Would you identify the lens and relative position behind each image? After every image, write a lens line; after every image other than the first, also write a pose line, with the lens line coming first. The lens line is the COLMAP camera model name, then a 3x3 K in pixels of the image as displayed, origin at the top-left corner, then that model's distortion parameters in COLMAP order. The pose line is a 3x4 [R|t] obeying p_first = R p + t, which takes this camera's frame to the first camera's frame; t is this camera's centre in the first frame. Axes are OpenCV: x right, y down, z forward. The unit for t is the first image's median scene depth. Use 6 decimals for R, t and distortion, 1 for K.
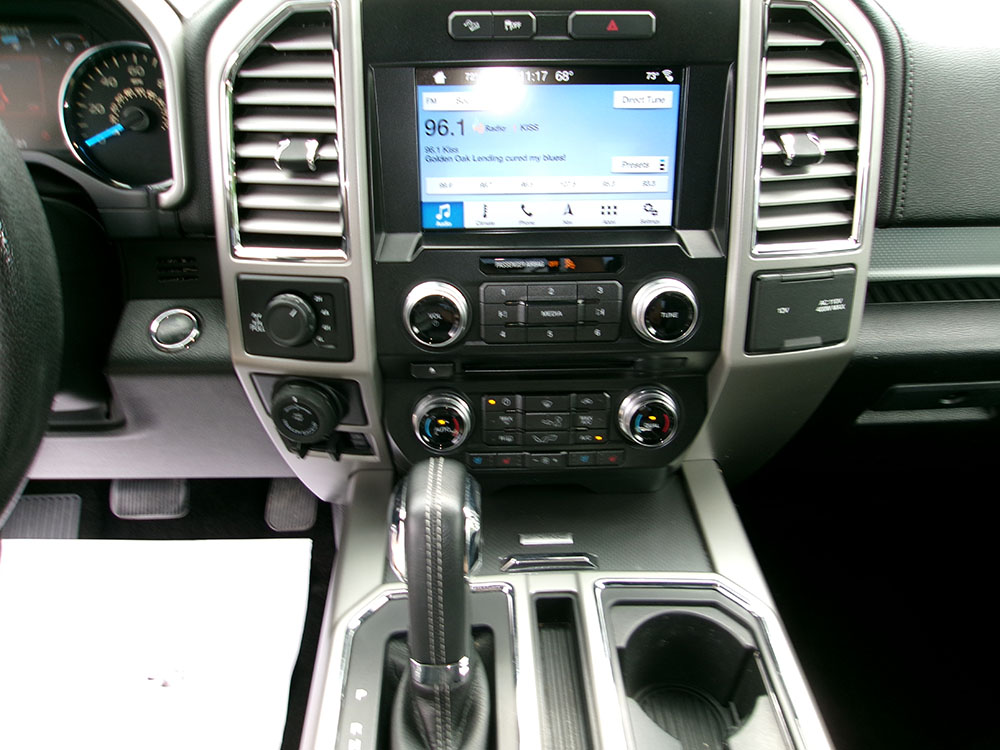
lens RADIAL K [[774.6, 0, 506.9], [0, 774.6, 374.0], [0, 0, 1]] dist [-0.002999, 0.015900]
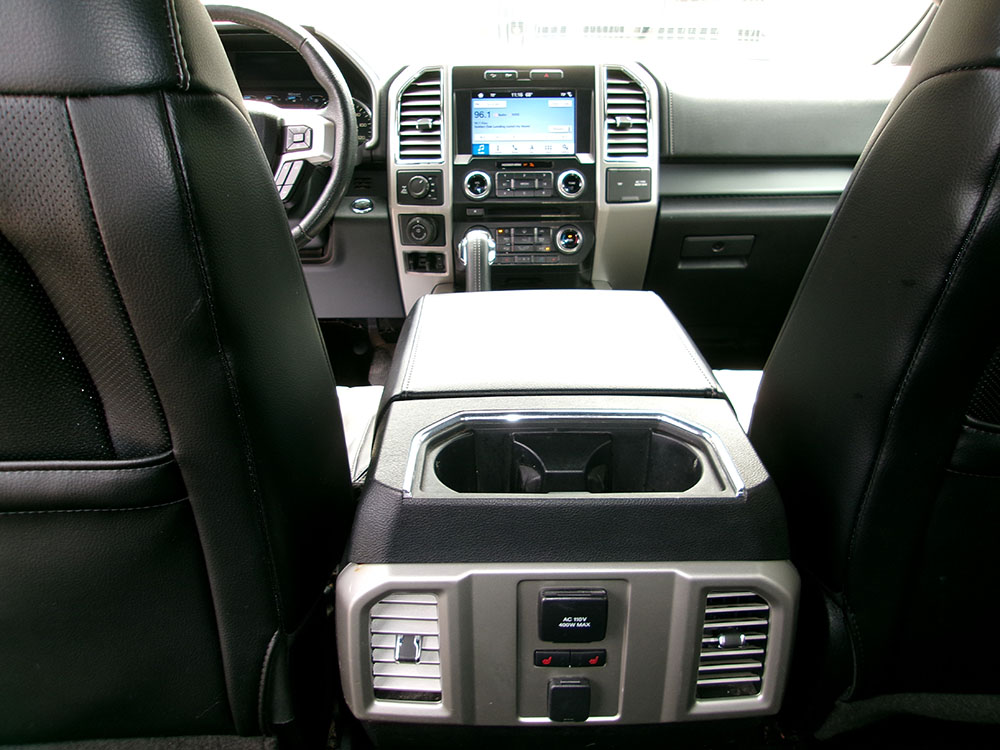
lens RADIAL K [[774.6, 0, 506.9], [0, 774.6, 374.0], [0, 0, 1]] dist [-0.002999, 0.015900]
pose [[0.999785, 0.000995, -0.020719, 0.052941], [-0.005432, 0.976550, -0.215221, 1.042989], [0.020019, 0.215287, 0.976346, -1.274323]]
